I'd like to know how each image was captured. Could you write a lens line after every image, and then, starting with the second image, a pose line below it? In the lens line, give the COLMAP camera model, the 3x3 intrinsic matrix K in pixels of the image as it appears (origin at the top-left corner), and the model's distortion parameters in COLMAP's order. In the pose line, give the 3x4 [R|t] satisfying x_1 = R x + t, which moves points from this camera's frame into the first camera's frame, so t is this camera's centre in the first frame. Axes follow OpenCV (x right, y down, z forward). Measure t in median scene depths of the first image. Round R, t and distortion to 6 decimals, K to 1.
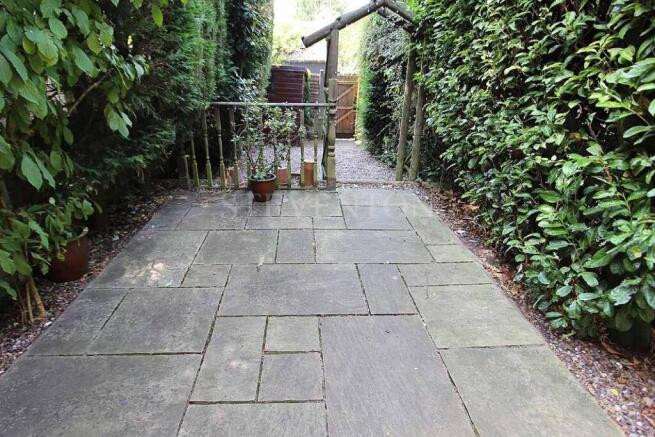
lens RADIAL K [[419.7, 0, 327.5], [0, 419.7, 218.5], [0, 0, 1]] dist [-0.003501, -0.000670]
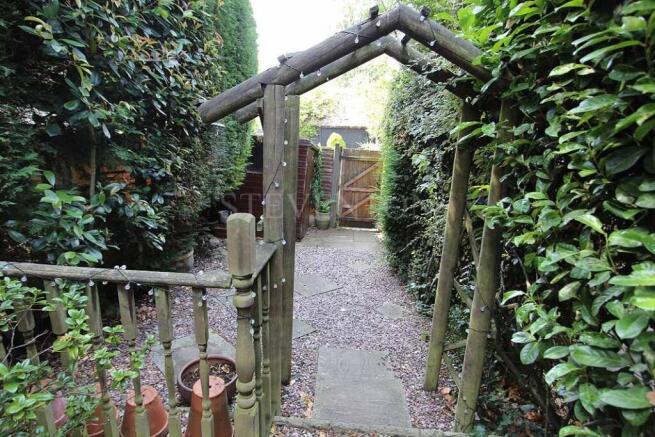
lens RADIAL K [[419.7, 0, 327.5], [0, 419.7, 218.5], [0, 0, 1]] dist [-0.003501, -0.000670]
pose [[0.995278, 0.039523, -0.088656, 0.071824], [-0.051371, 0.989430, -0.135607, -0.179331], [0.082359, 0.139521, 0.986788, 0.411565]]
